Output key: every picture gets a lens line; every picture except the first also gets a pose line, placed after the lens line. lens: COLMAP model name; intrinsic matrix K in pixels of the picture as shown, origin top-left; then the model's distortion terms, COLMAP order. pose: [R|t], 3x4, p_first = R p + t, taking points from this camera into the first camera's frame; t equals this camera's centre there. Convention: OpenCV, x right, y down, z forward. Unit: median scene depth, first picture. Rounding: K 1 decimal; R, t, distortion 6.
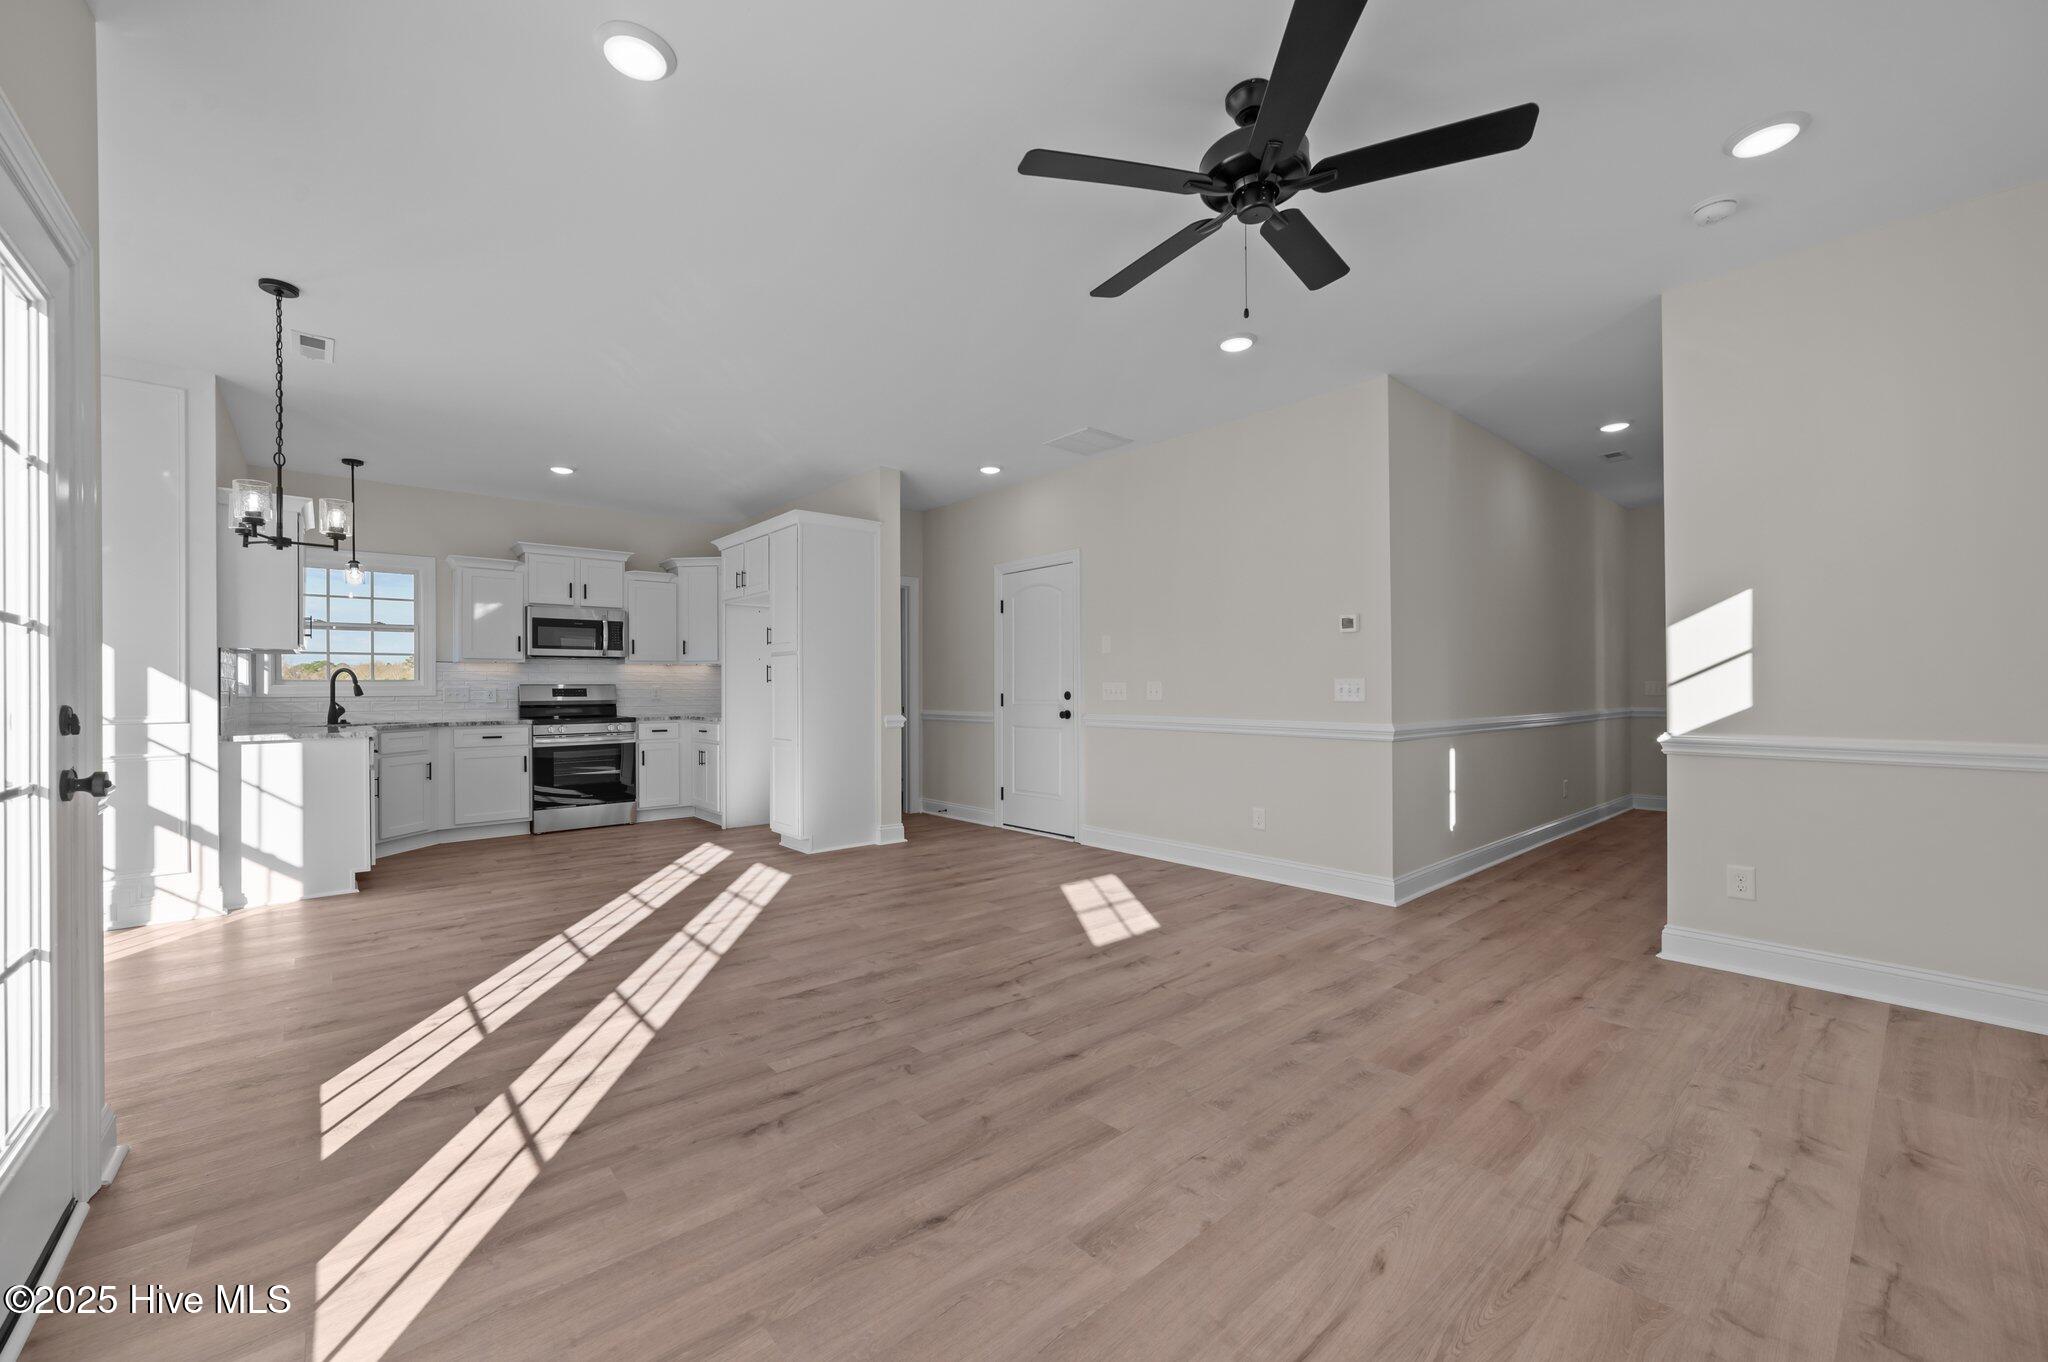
lens RADIAL K [[810.2, 0, 1017.5], [0, 810.2, 677.9], [0, 0, 1]] dist [-0.020386, 0.007344]
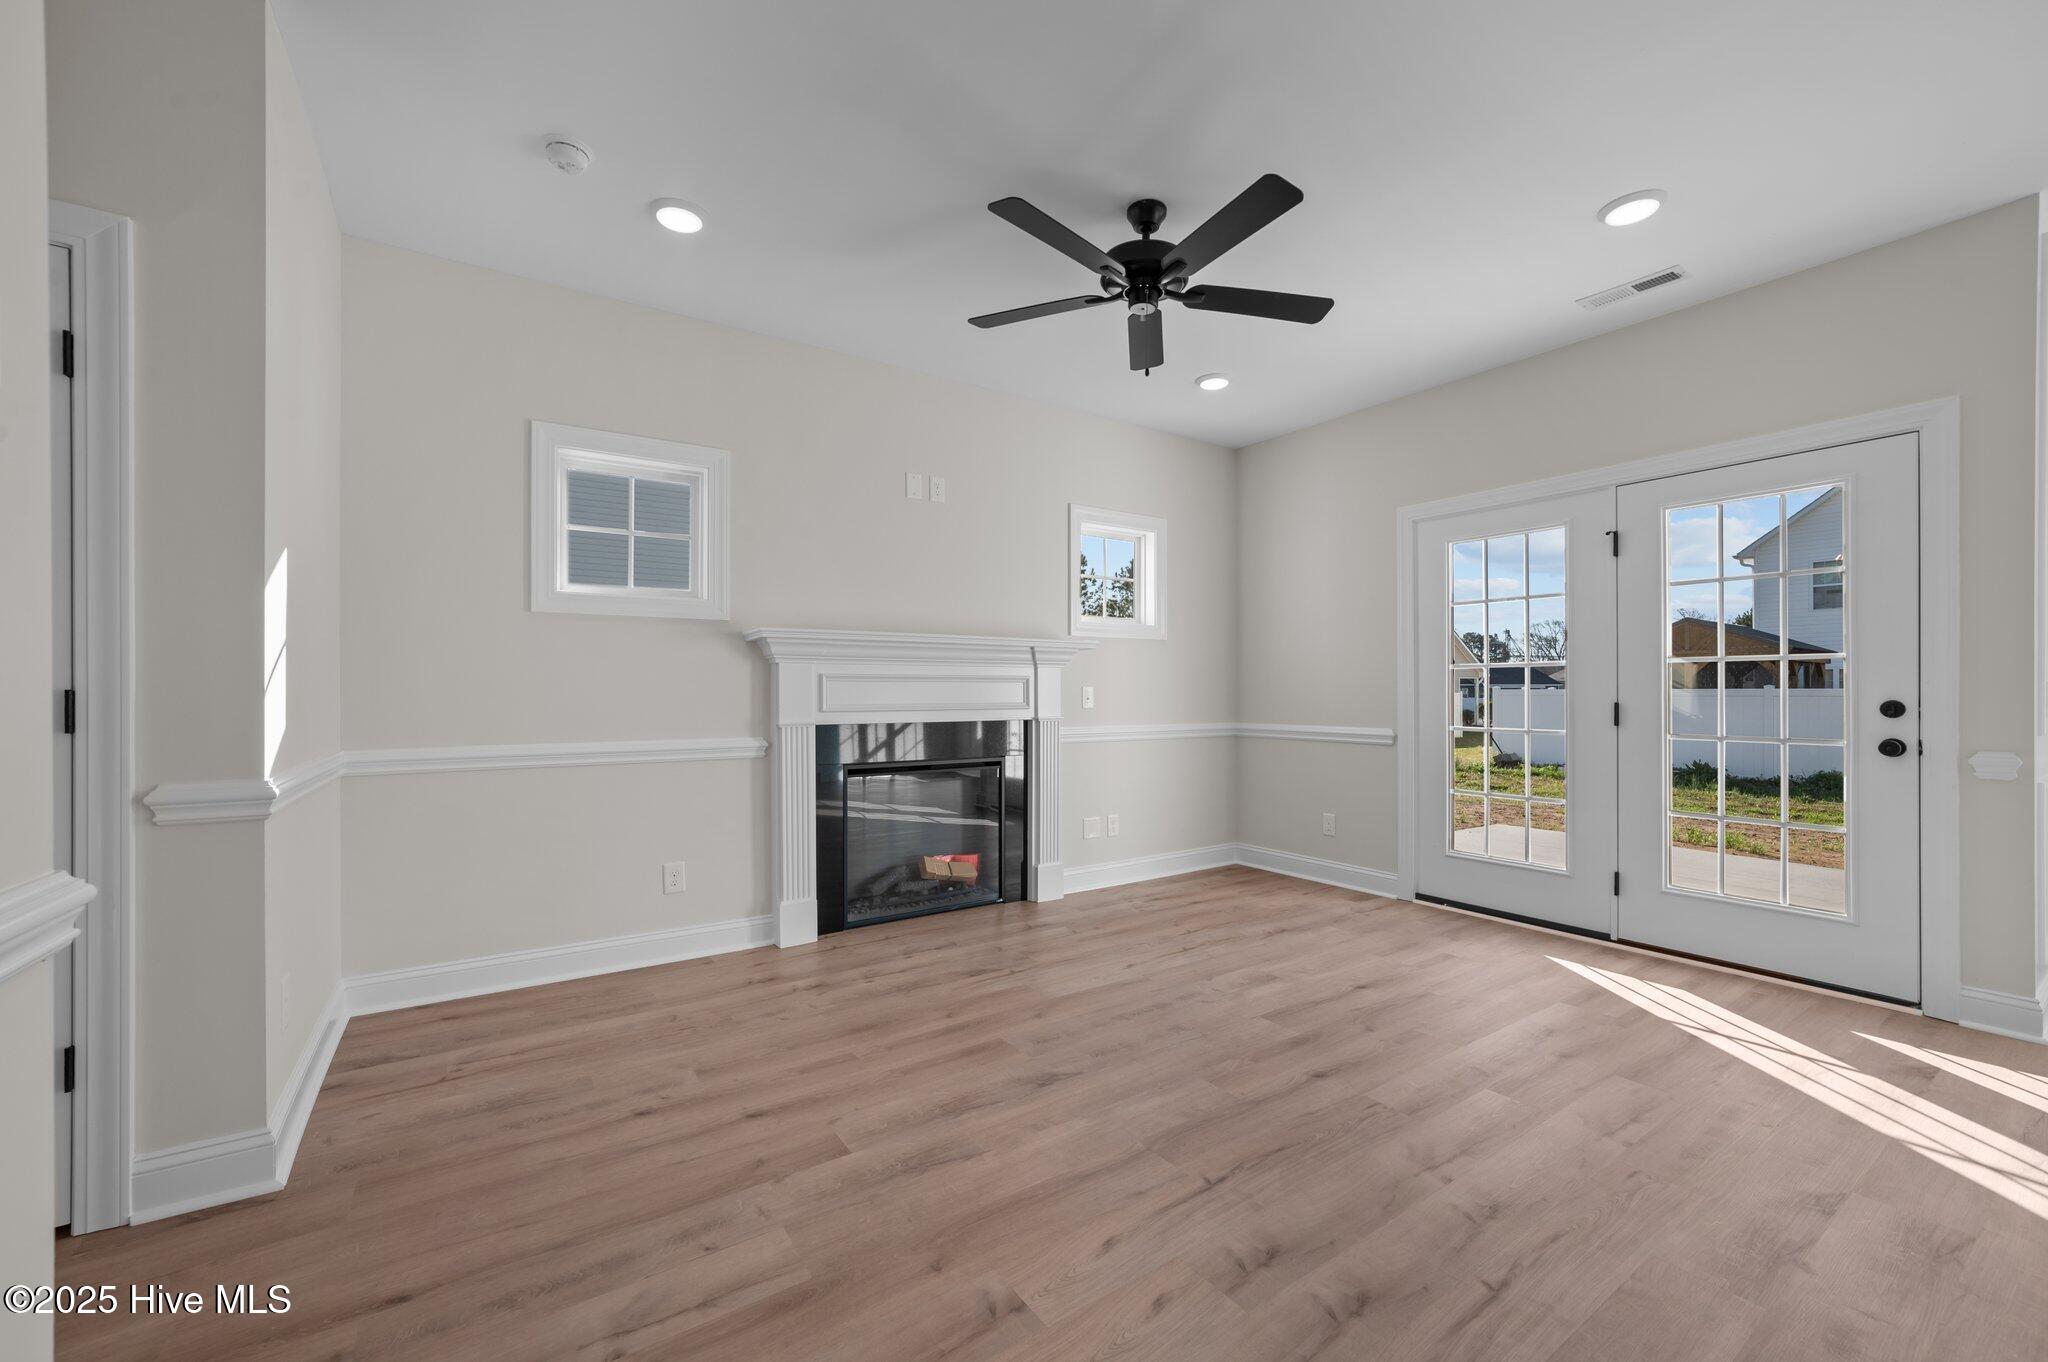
lens RADIAL K [[814.1, 0, 1021.9], [0, 814.1, 687.2], [0, 0, 1]] dist [-0.025445, 0.012129]
pose [[-0.993088, 0.006817, 0.117172, 0.178421], [0.005010, 0.999864, -0.015707, 0.011172], [-0.117263, -0.015012, -0.992987, 1.181708]]
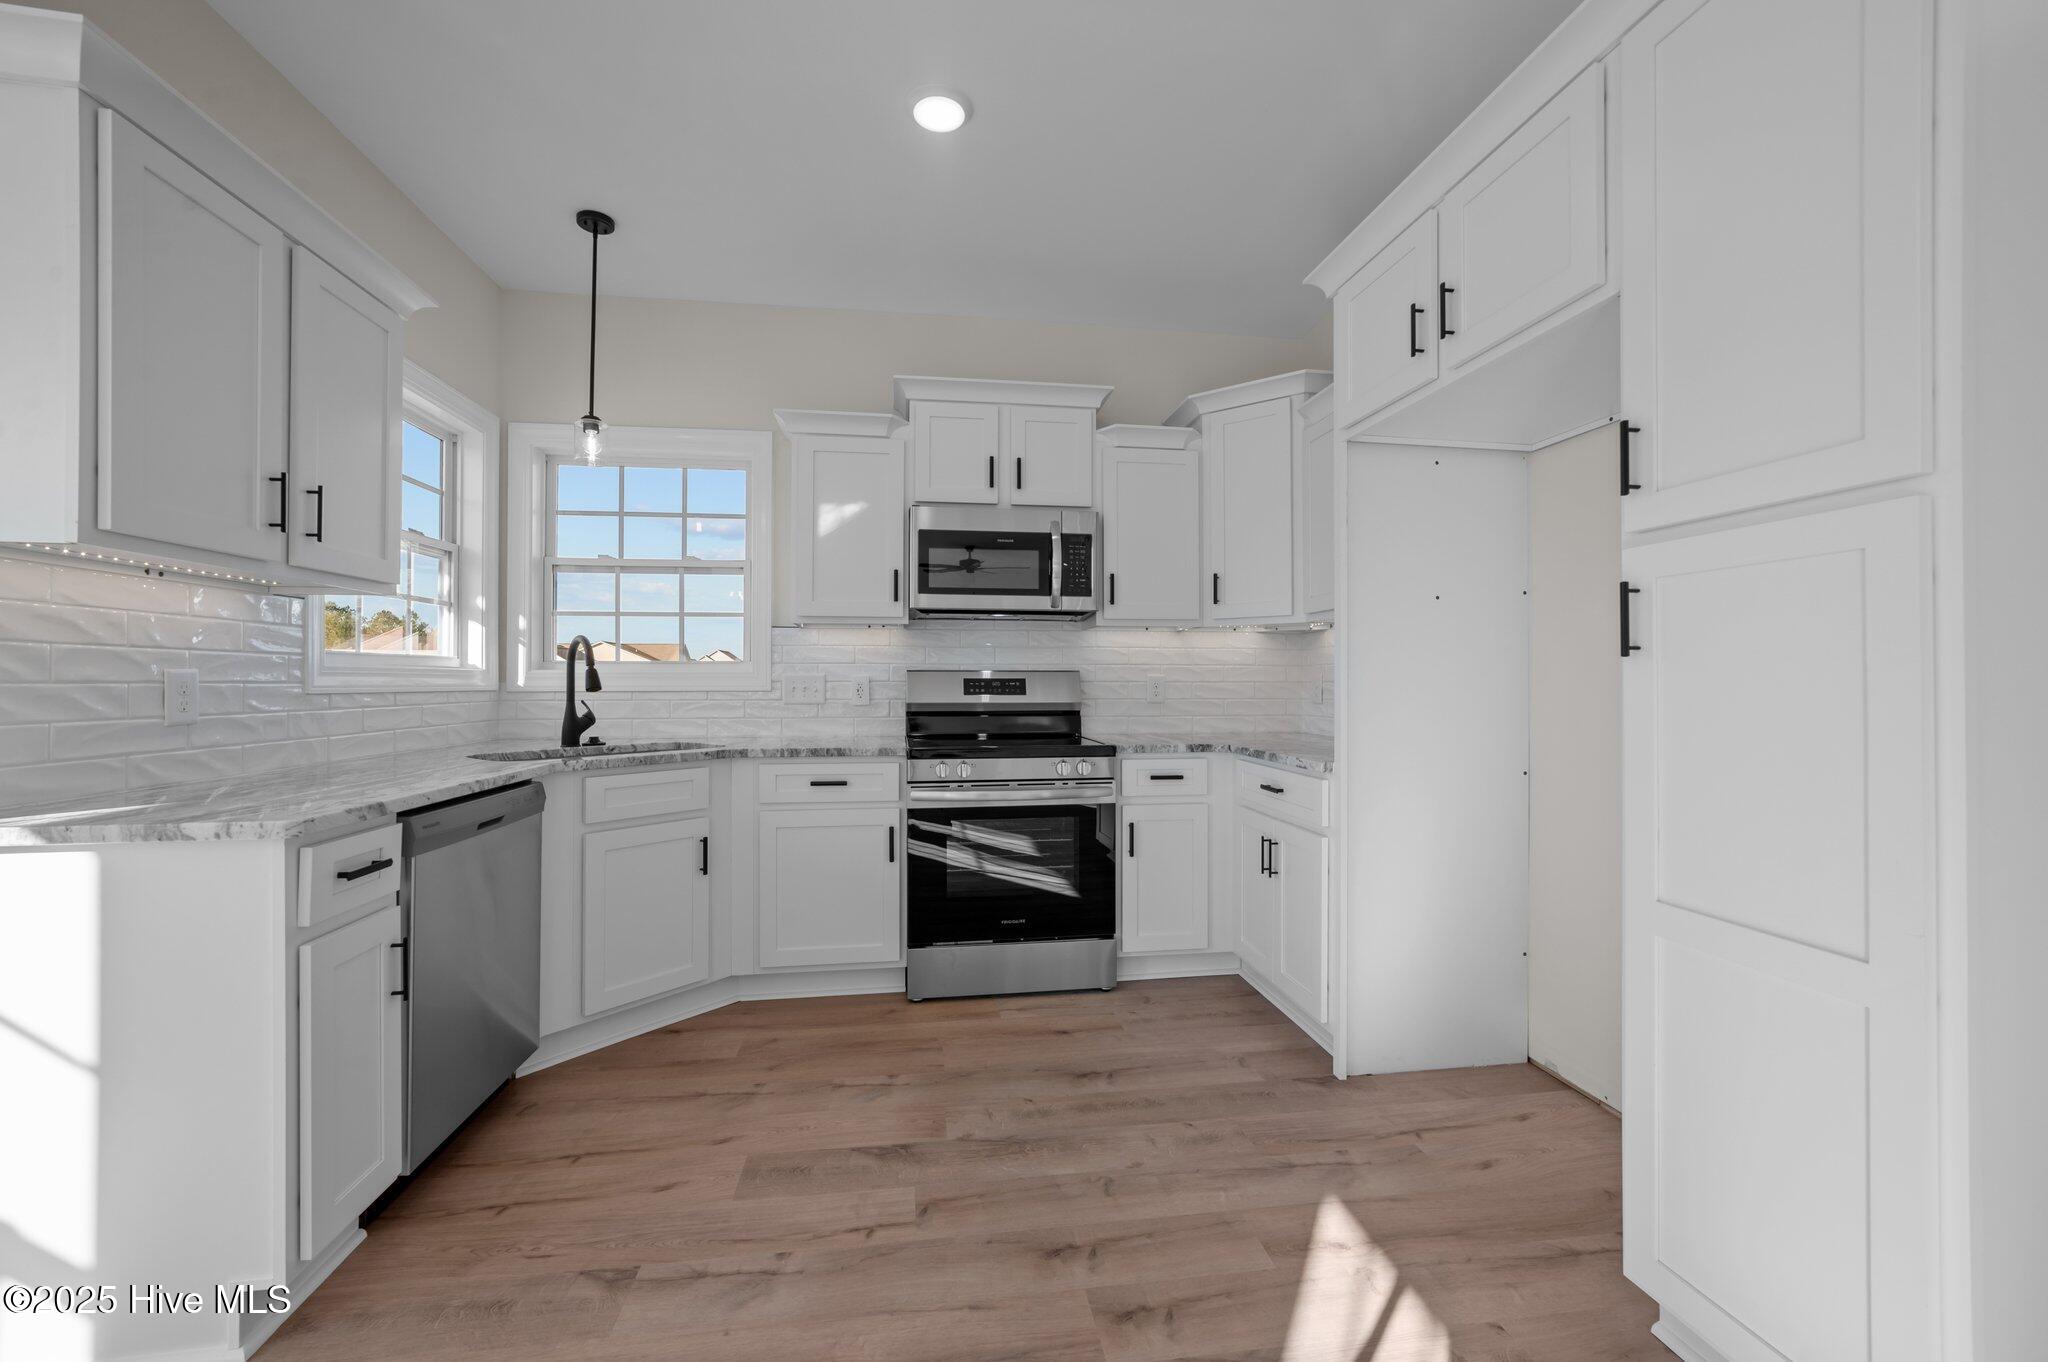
lens RADIAL K [[810.2, 0, 1017.5], [0, 810.2, 677.9], [0, 0, 1]] dist [-0.020386, 0.007344]
pose [[0.838917, 0.004404, -0.544241, -0.453571], [0.000272, 0.999964, 0.008511, 0.013939], [0.544259, -0.007288, 0.838886, 0.978461]]
